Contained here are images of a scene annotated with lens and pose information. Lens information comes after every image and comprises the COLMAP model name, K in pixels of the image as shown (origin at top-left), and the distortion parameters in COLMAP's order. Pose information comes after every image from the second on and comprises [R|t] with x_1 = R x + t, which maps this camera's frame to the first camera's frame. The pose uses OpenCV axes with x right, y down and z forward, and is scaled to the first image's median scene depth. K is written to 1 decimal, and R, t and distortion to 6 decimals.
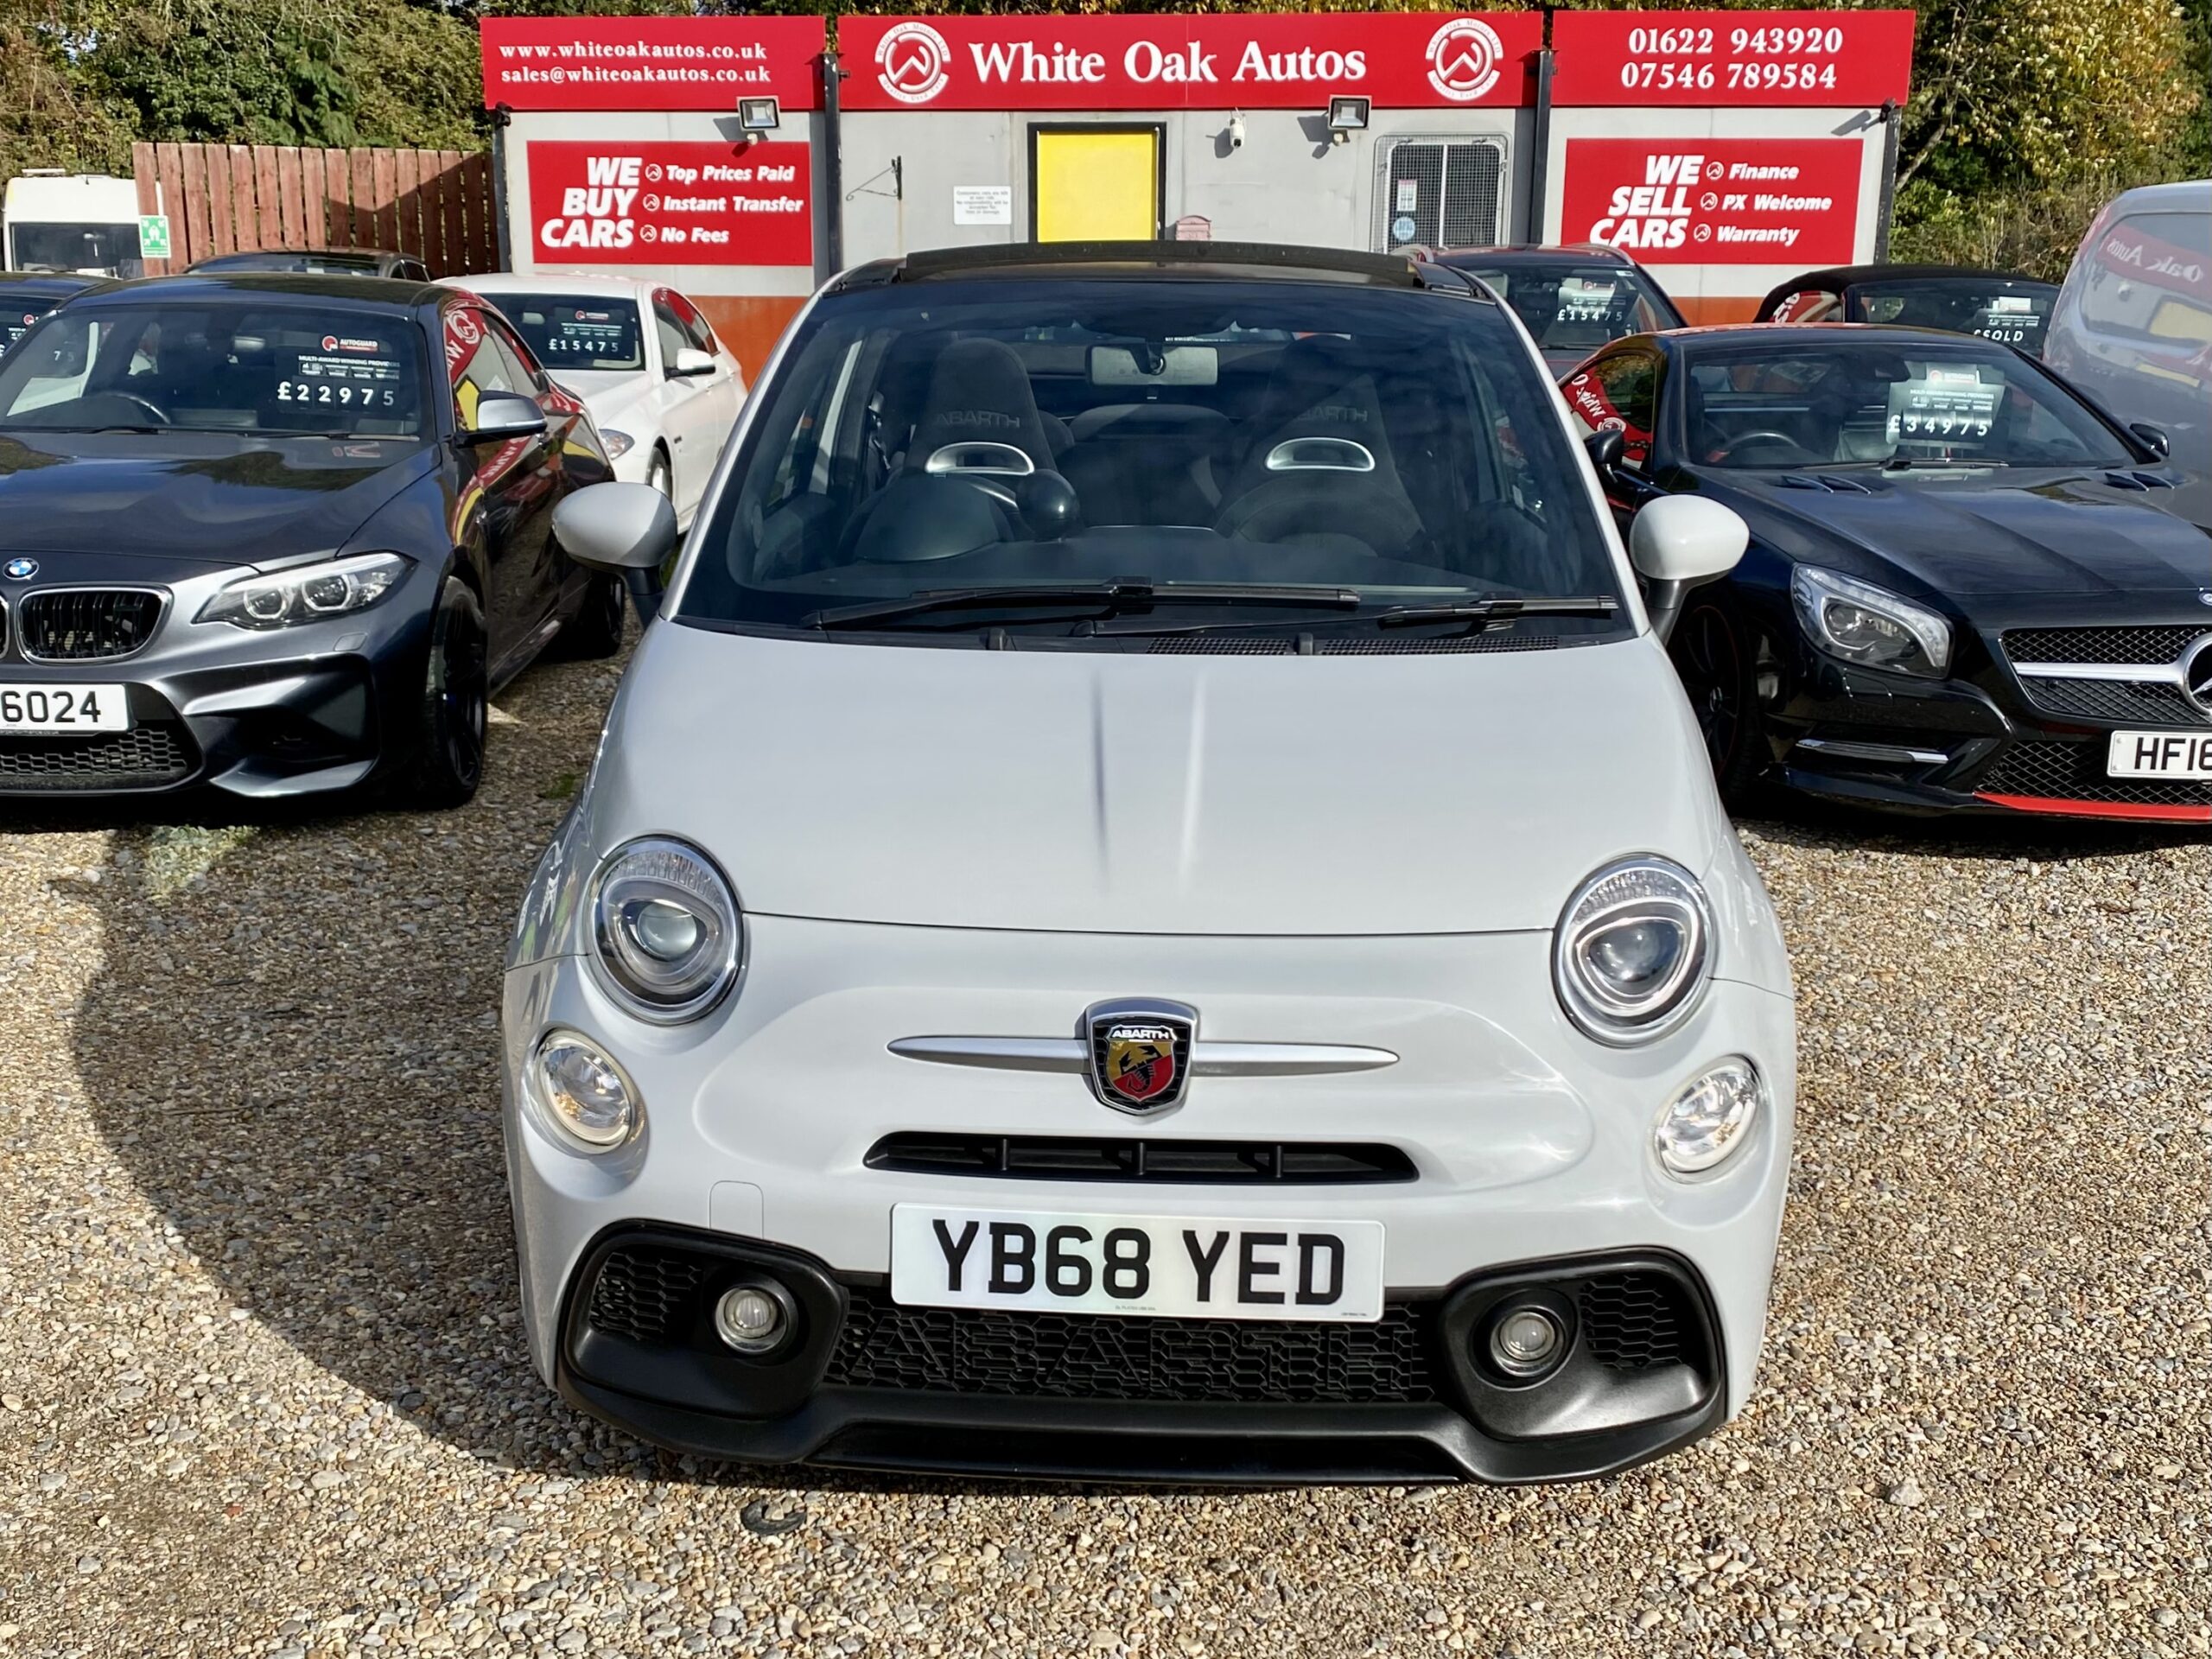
lens RADIAL K [[2075.0, 0, 1063.8], [0, 2075.0, 903.6], [0, 0, 1]] dist [0.048136, -0.093013]
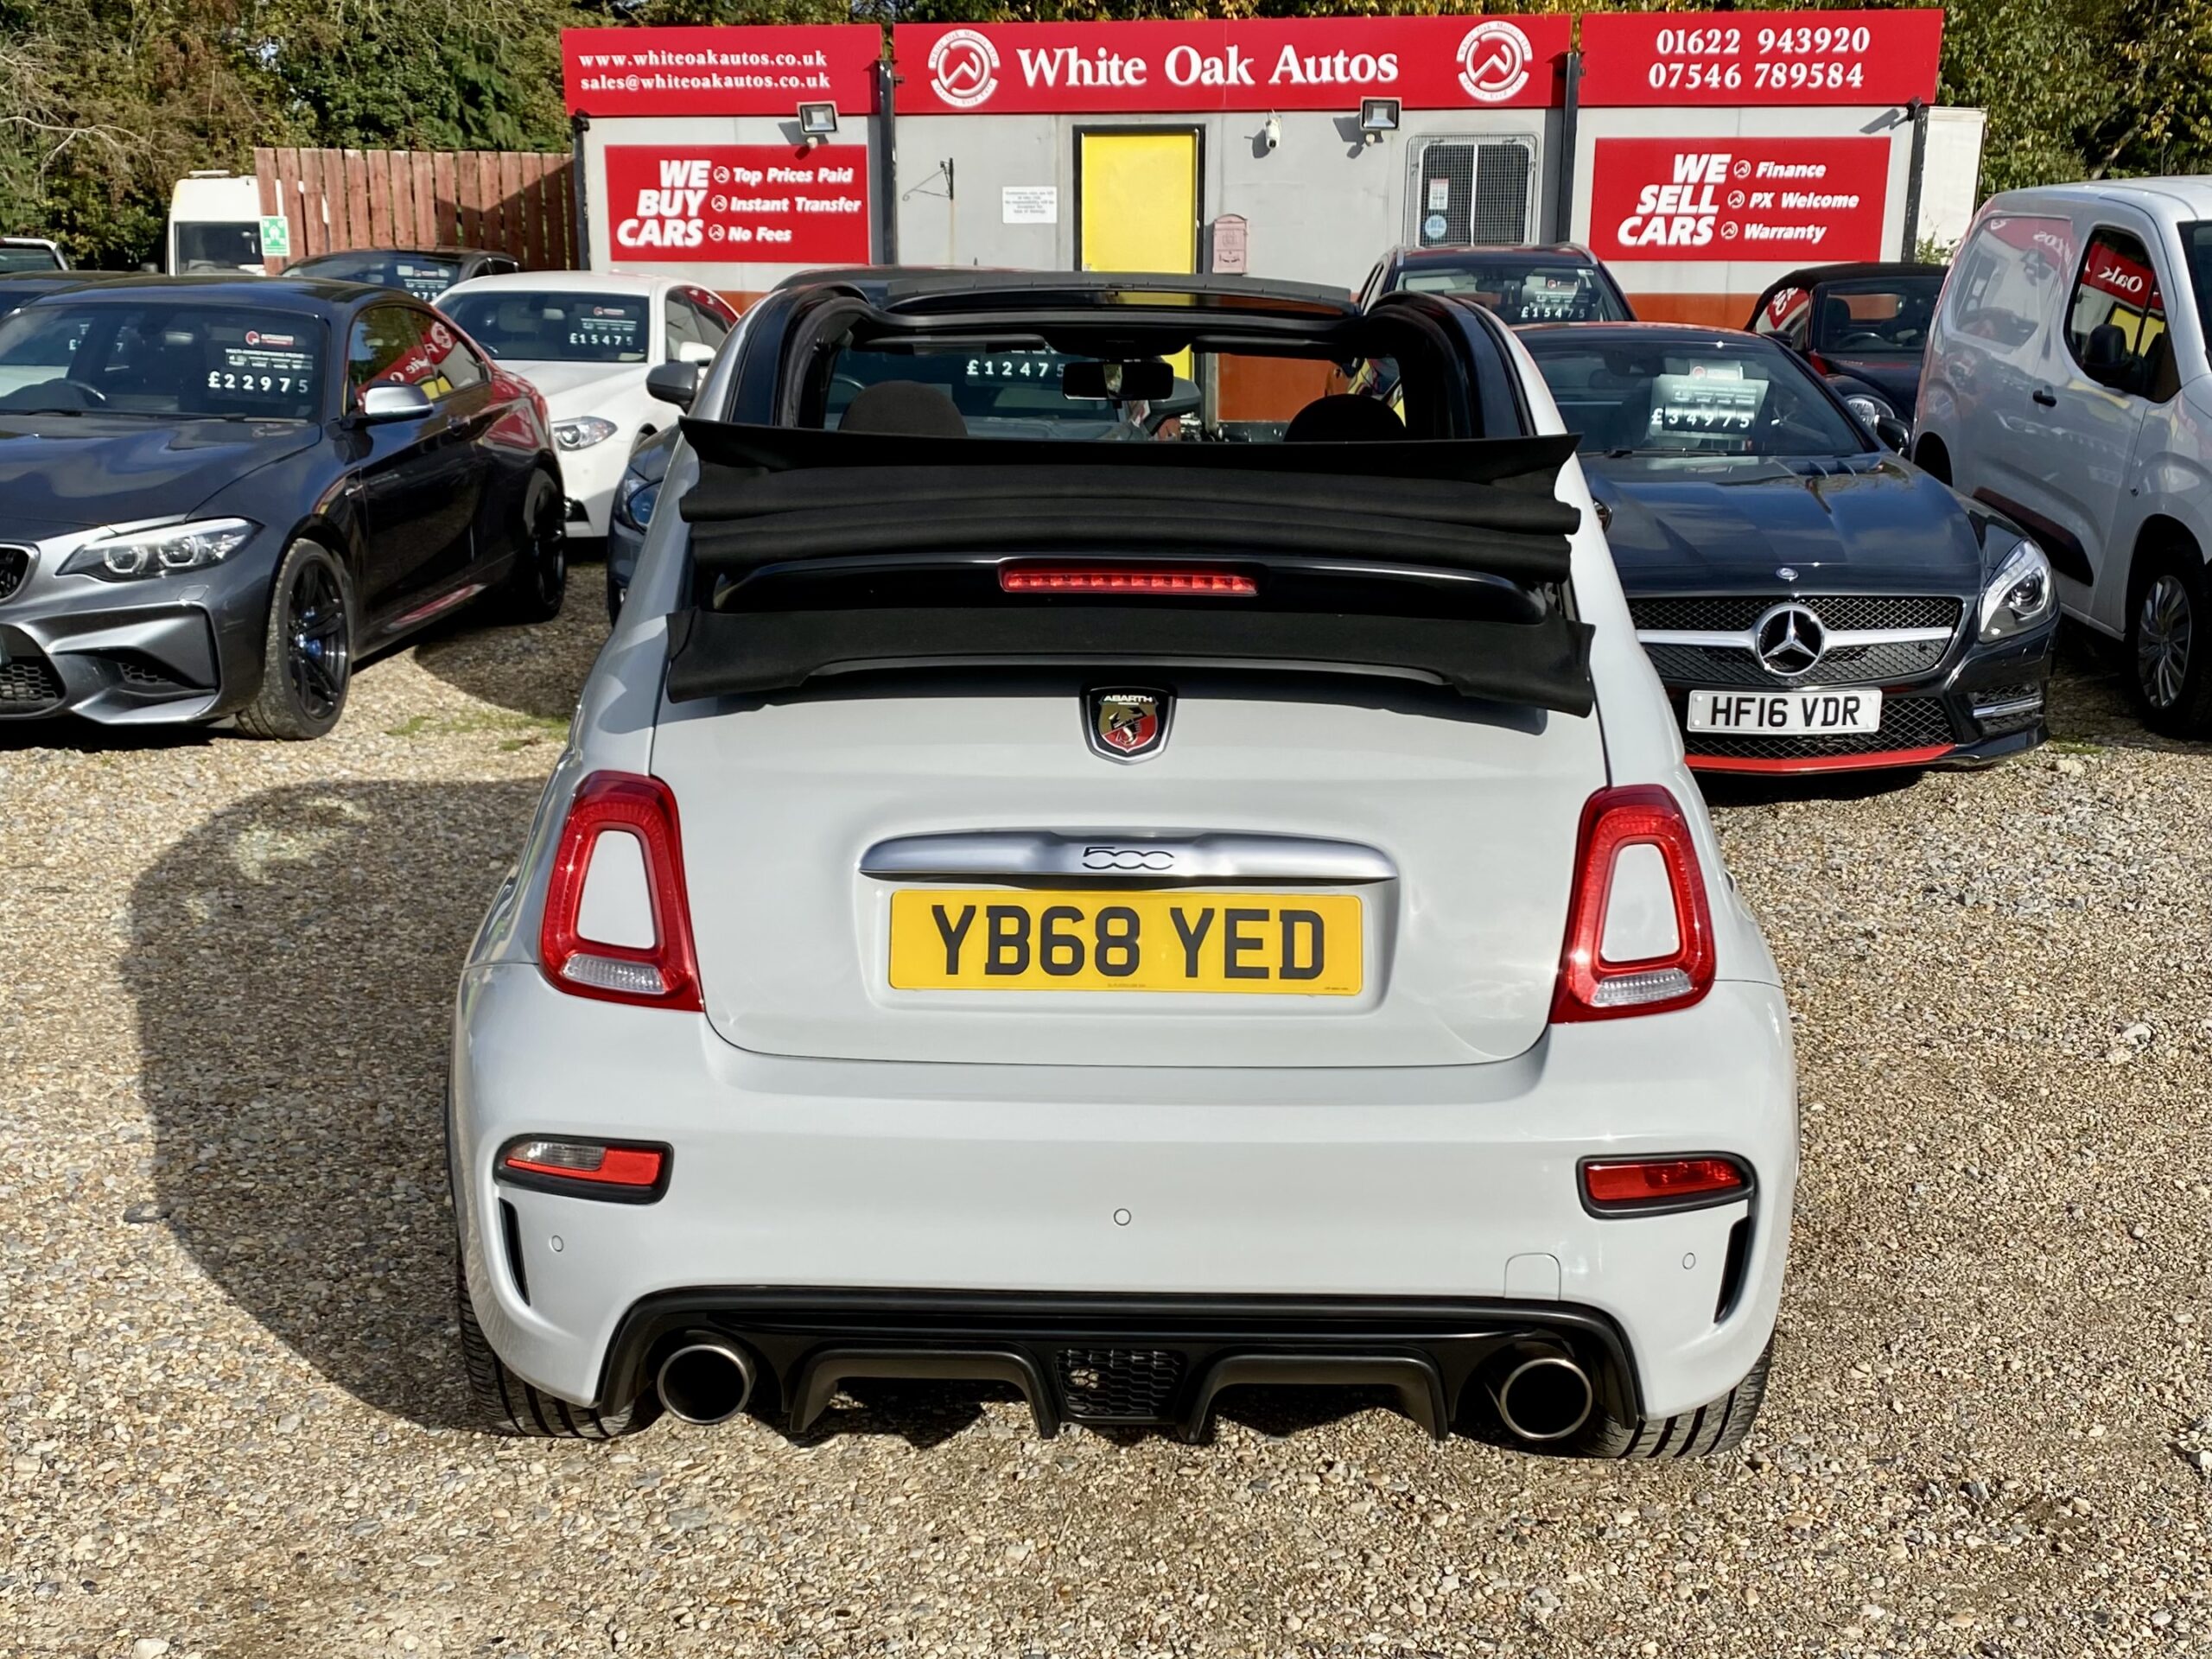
lens RADIAL K [[2094.1, 0, 1119.4], [0, 2094.1, 933.5], [0, 0, 1]] dist [0.049151, -0.100485]
pose [[0.996674, 0.024074, -0.077859, 0.098174], [-0.022995, 0.999627, 0.014725, 0.013073], [0.078184, -0.012885, 0.996856, -0.051667]]
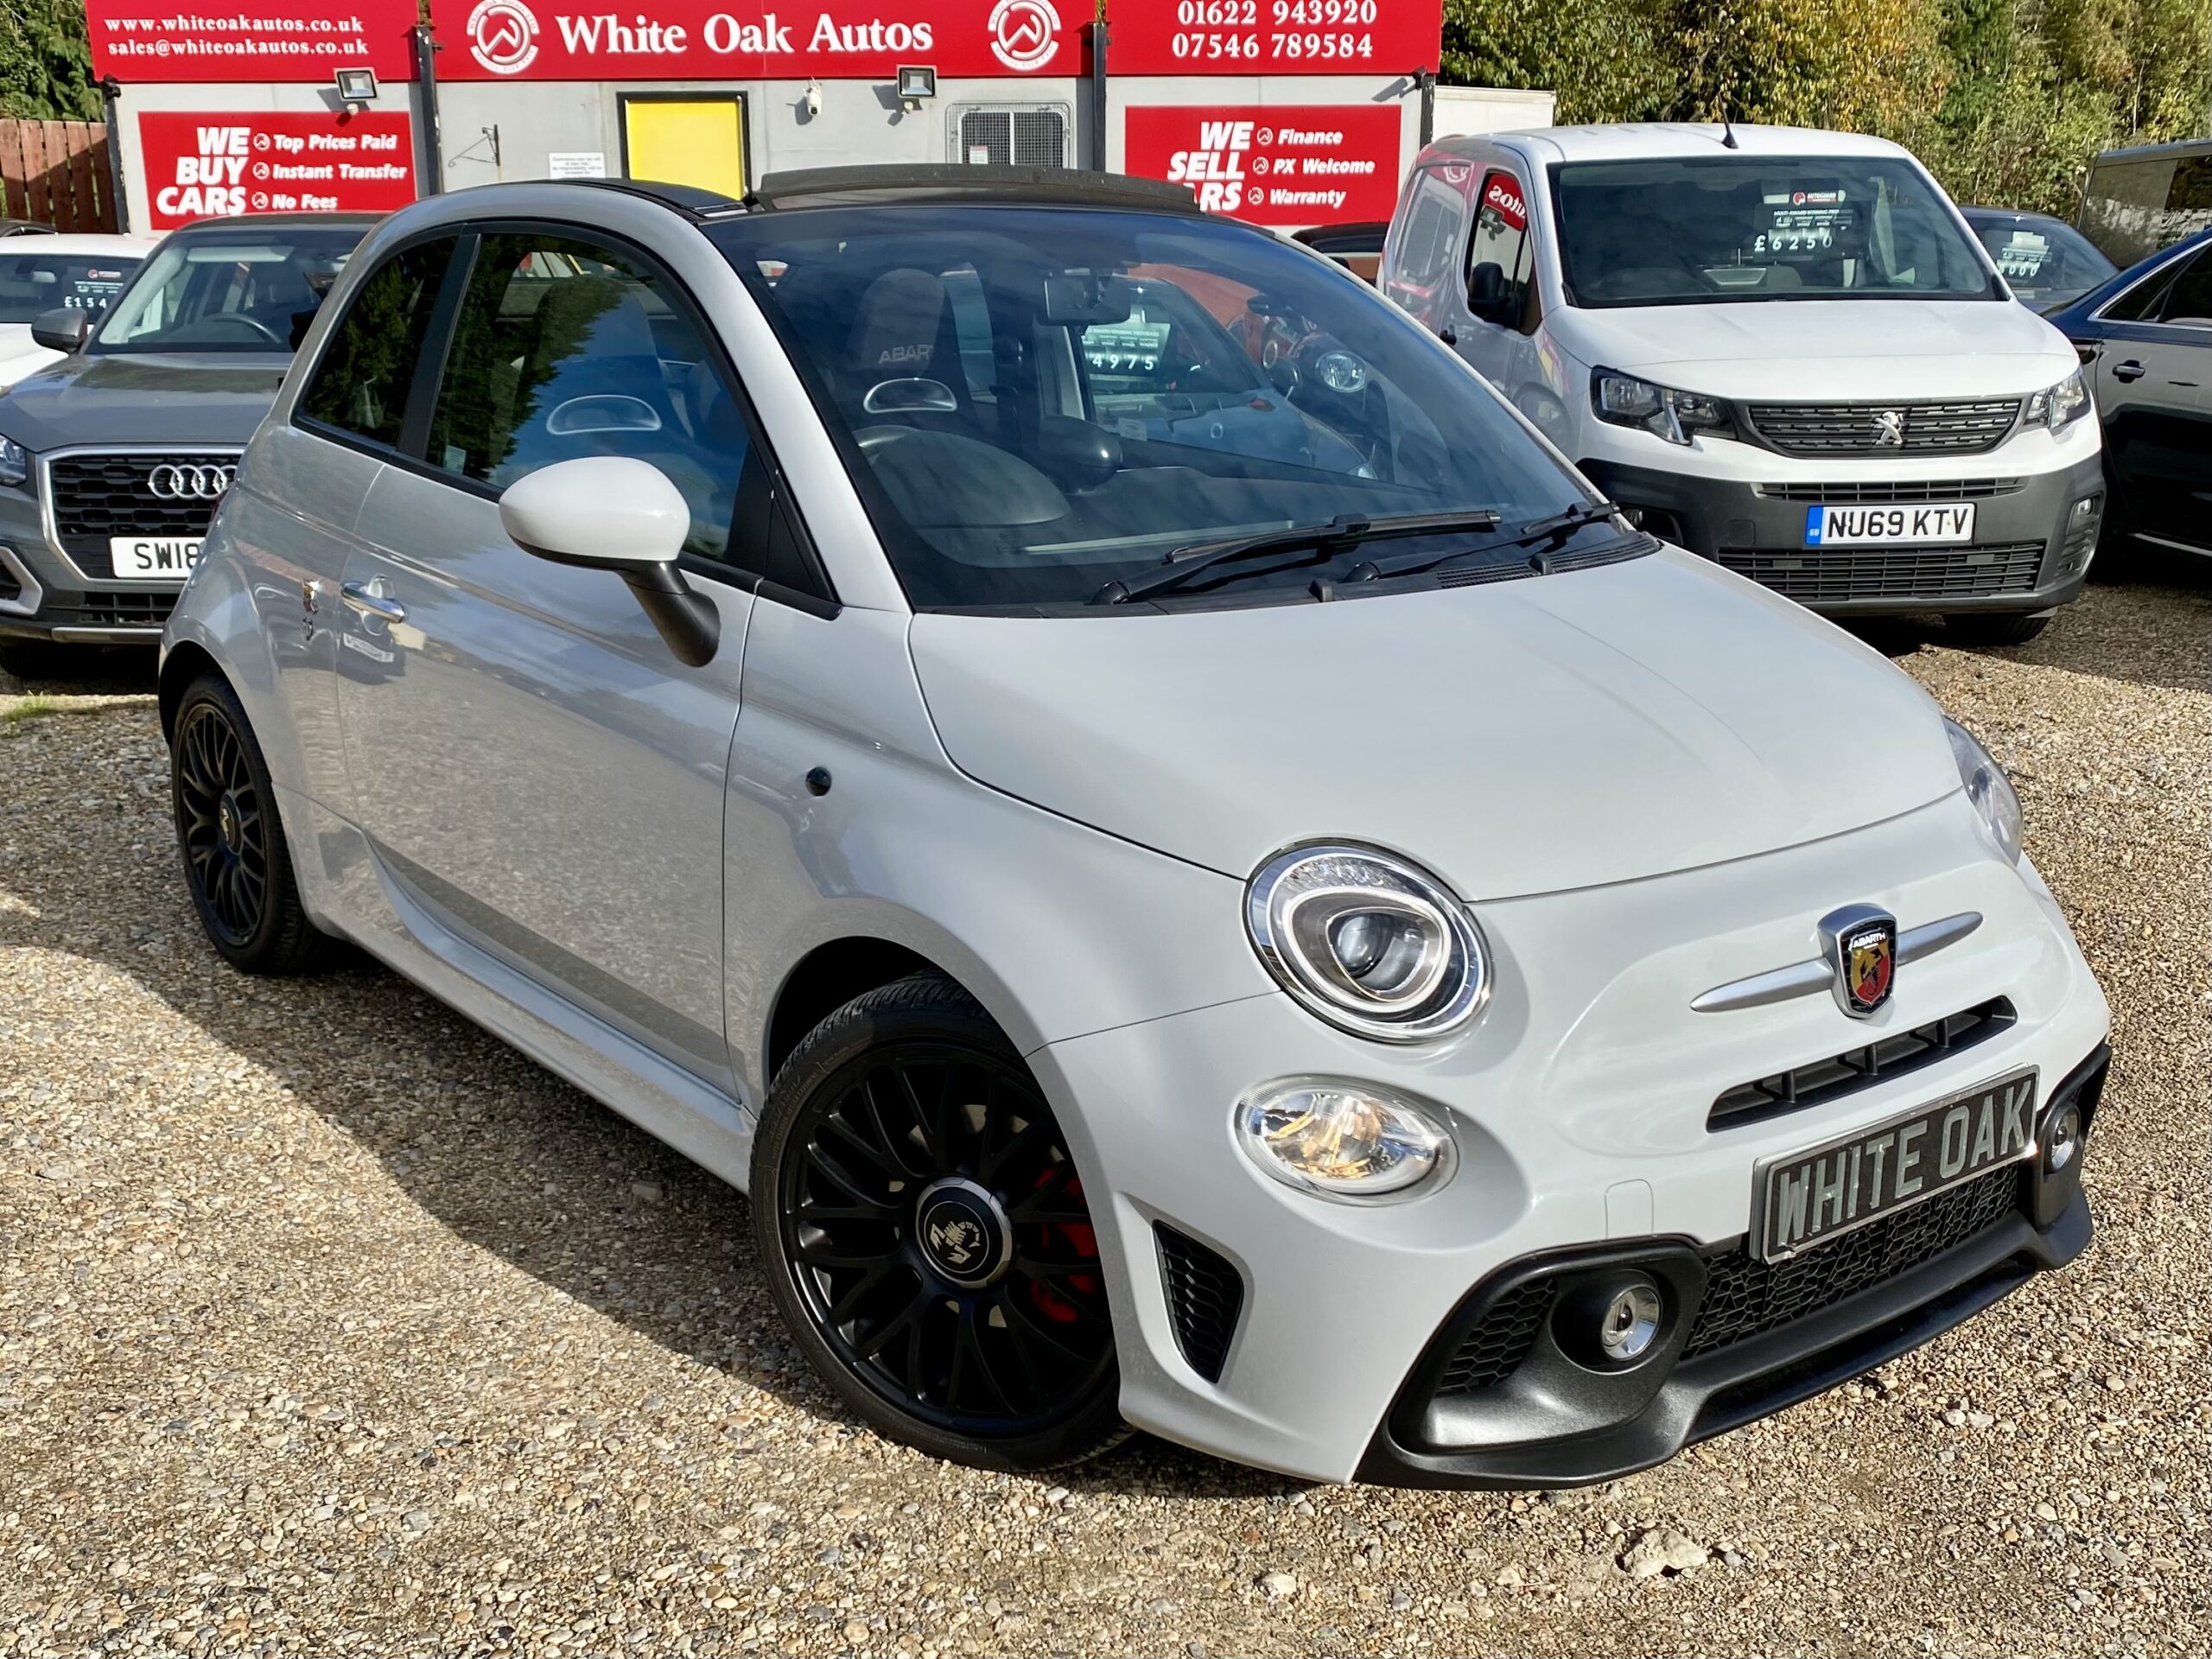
lens RADIAL K [[2020.1, 0, 1039.8], [0, 2020.1, 919.6], [0, 0, 1]] dist [0.003904, 0.005943]
pose [[0.999485, -0.015398, 0.028146, 0.162119], [0.014666, 0.999554, 0.026029, 0.018942], [-0.028534, -0.025603, 0.999265, -0.035207]]
